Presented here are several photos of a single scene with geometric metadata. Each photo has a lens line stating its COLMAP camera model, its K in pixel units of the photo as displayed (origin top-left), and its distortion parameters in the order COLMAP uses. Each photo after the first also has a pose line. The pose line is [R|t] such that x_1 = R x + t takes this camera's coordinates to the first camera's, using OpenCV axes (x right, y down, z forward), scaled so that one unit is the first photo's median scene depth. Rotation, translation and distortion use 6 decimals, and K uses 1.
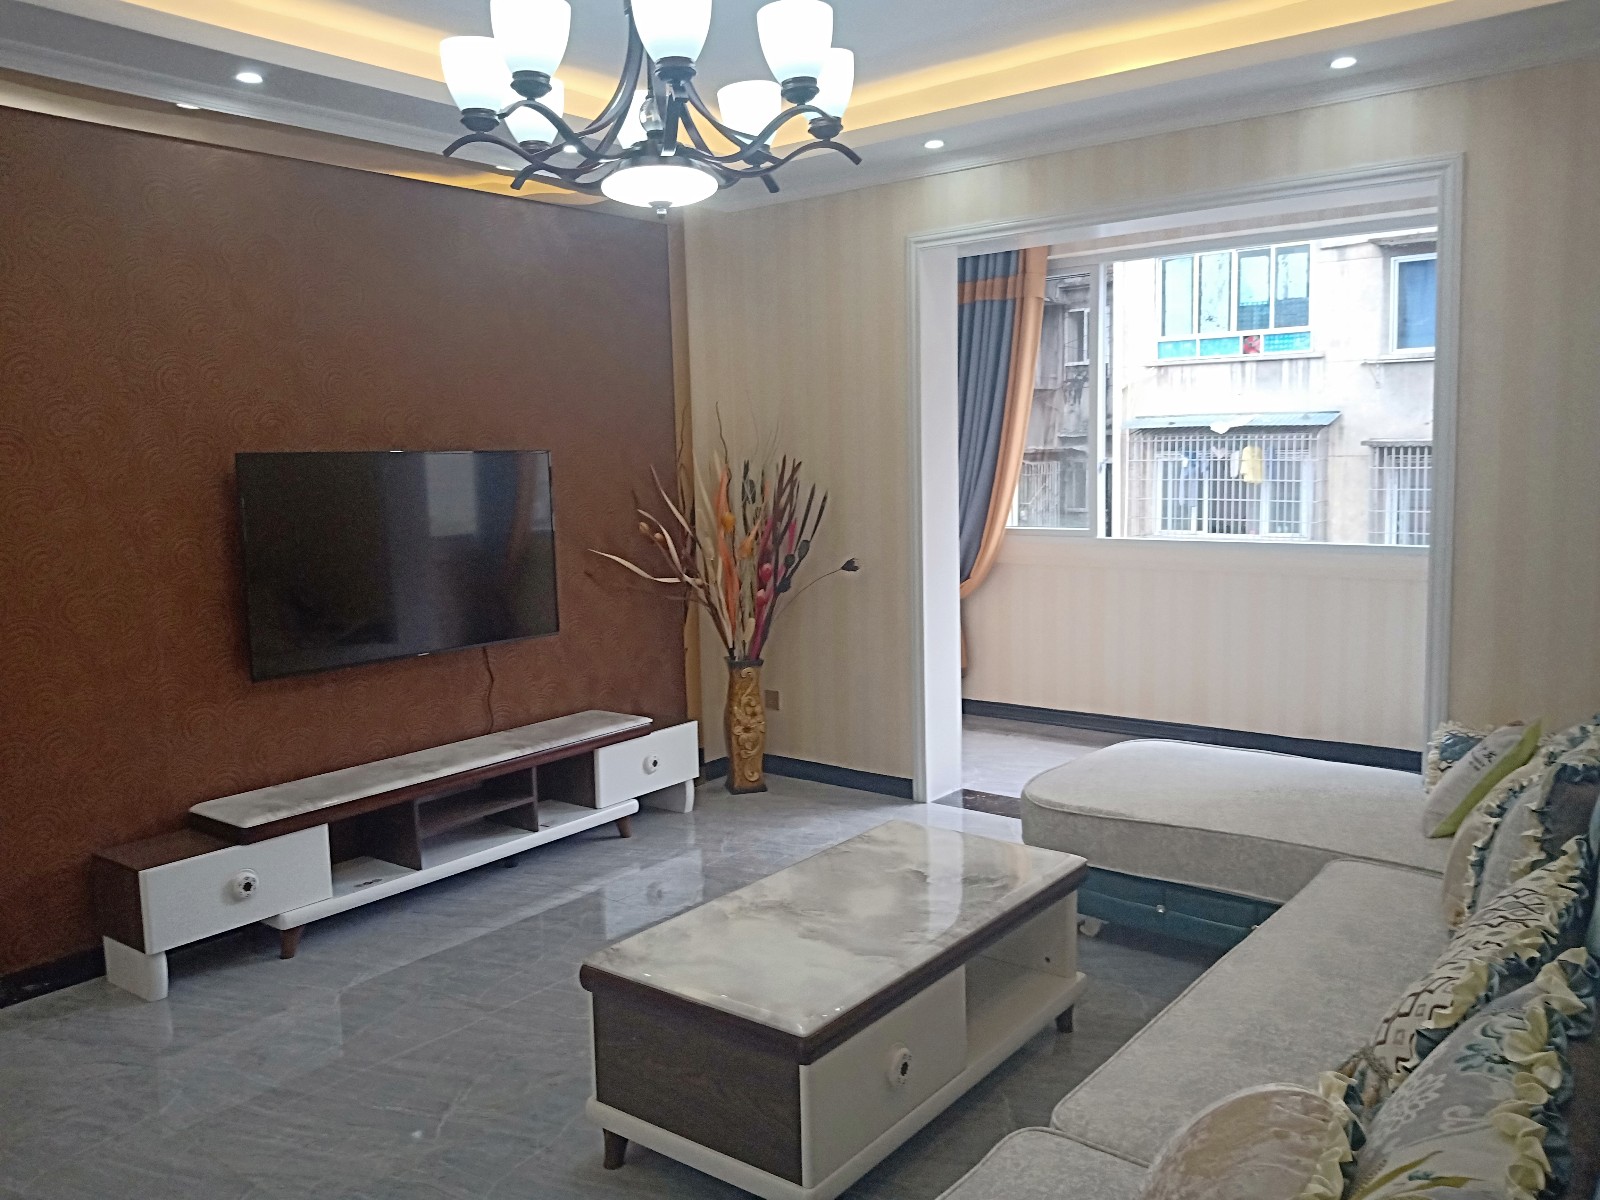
lens RADIAL K [[1248.6, 0, 790.3], [0, 1248.6, 595.3], [0, 0, 1]] dist [0.049169, -0.061761]
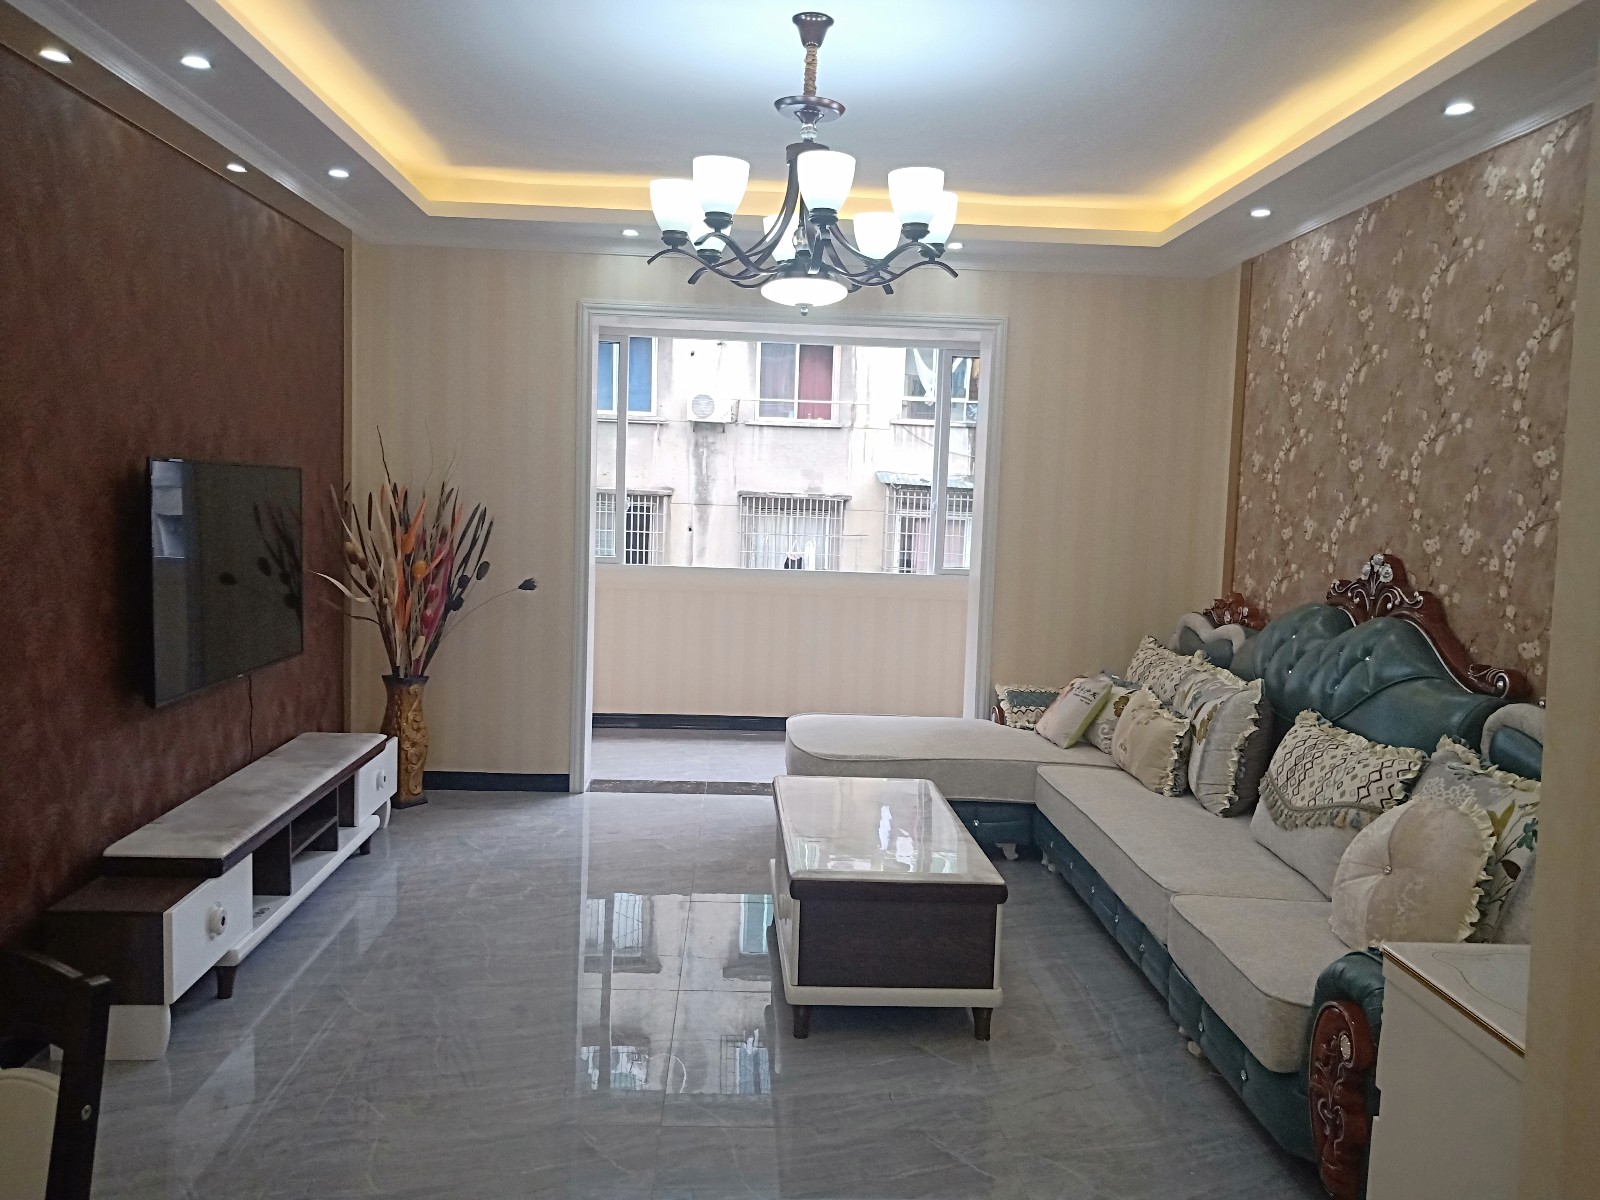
lens RADIAL K [[1248.6, 0, 790.3], [0, 1248.6, 595.3], [0, 0, 1]] dist [0.049169, -0.061761]
pose [[0.763057, -0.006437, 0.646299, -0.711576], [0.023005, 0.999587, -0.017206, 0.013223], [-0.645921, 0.027997, 0.762890, -0.001938]]
